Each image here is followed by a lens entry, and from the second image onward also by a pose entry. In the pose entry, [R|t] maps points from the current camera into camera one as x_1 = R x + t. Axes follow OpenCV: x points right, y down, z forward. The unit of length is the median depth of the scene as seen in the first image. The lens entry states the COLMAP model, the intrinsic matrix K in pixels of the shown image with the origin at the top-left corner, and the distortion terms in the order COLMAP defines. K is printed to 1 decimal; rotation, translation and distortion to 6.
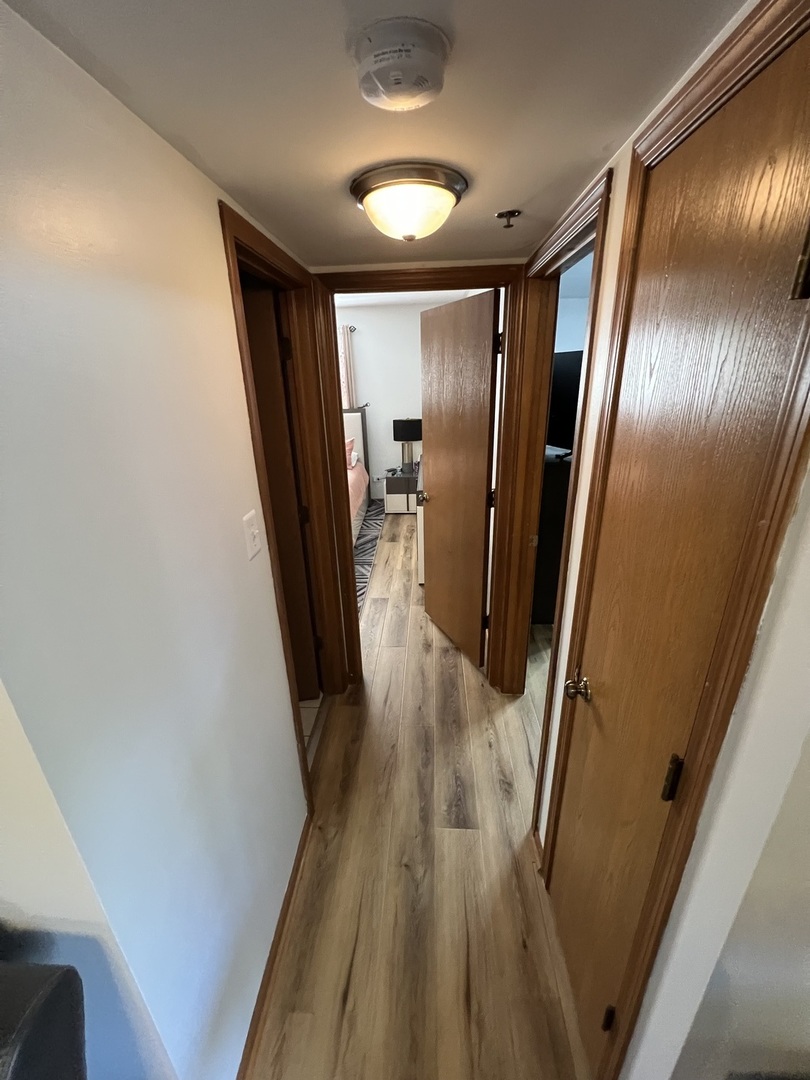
lens RADIAL K [[434.7, 0, 405.1], [0, 434.7, 542.2], [0, 0, 1]] dist [-0.005099, 0.001292]
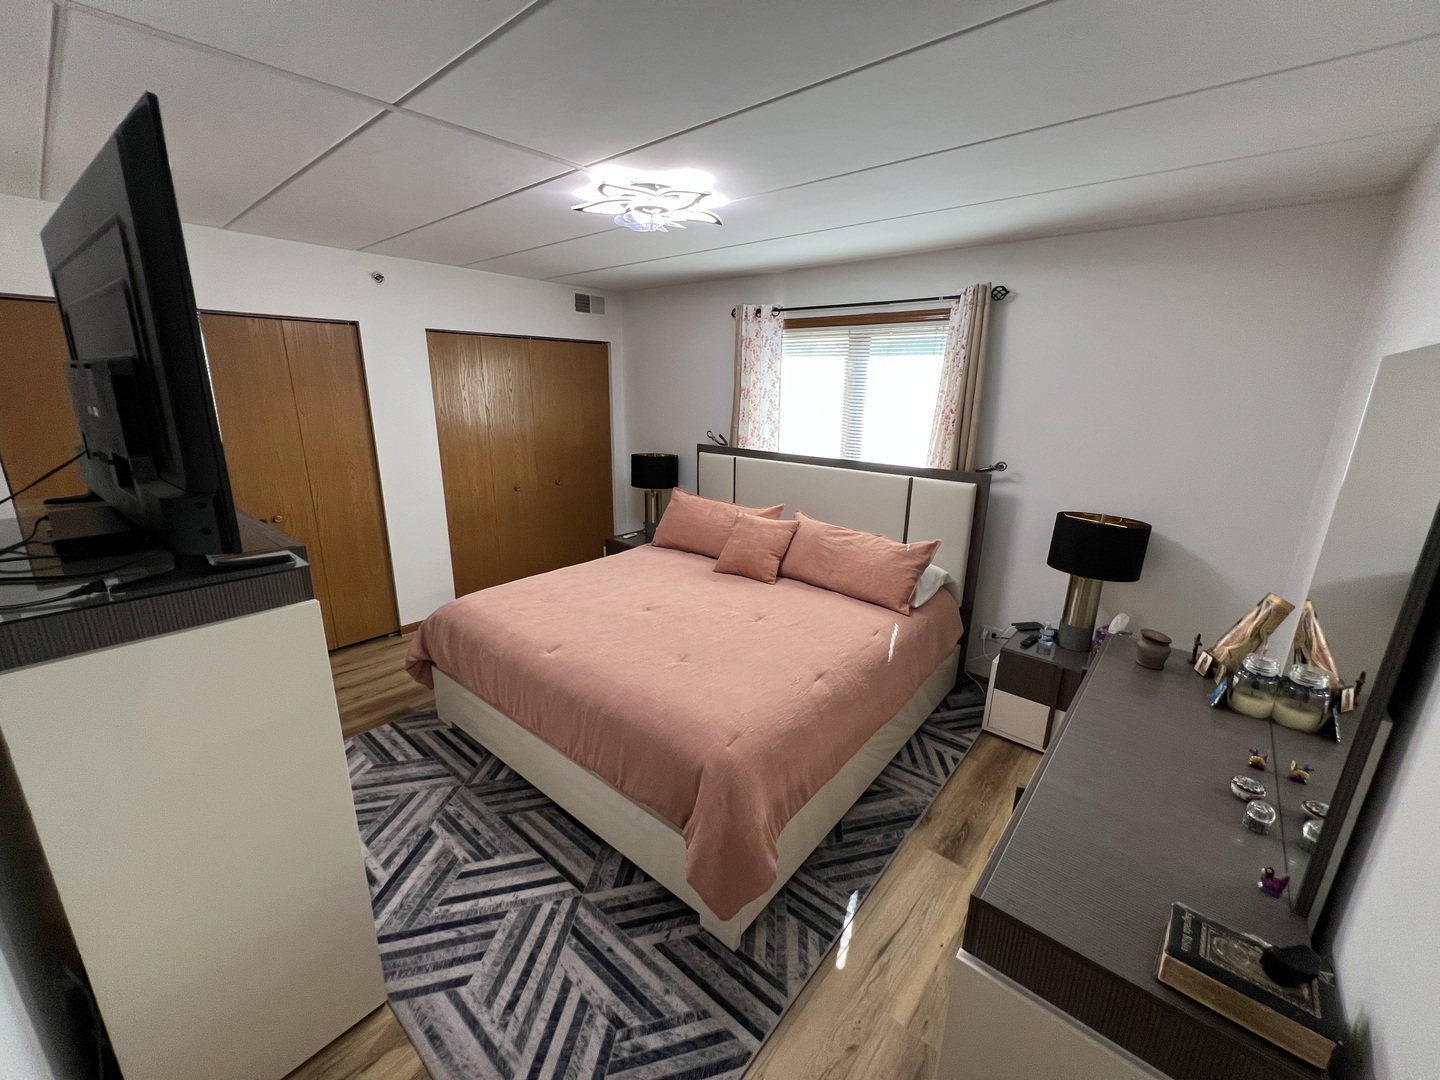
lens RADIAL K [[575.3, 0, 720.0], [0, 575.3, 540.0], [0, 0, 1]] dist [0.000757, 0.000062]
pose [[0.785606, 0.204588, -0.583923, 0.040730], [-0.262998, 0.964666, -0.015848, -0.169792], [0.560049, 0.166021, 0.811654, 0.412670]]
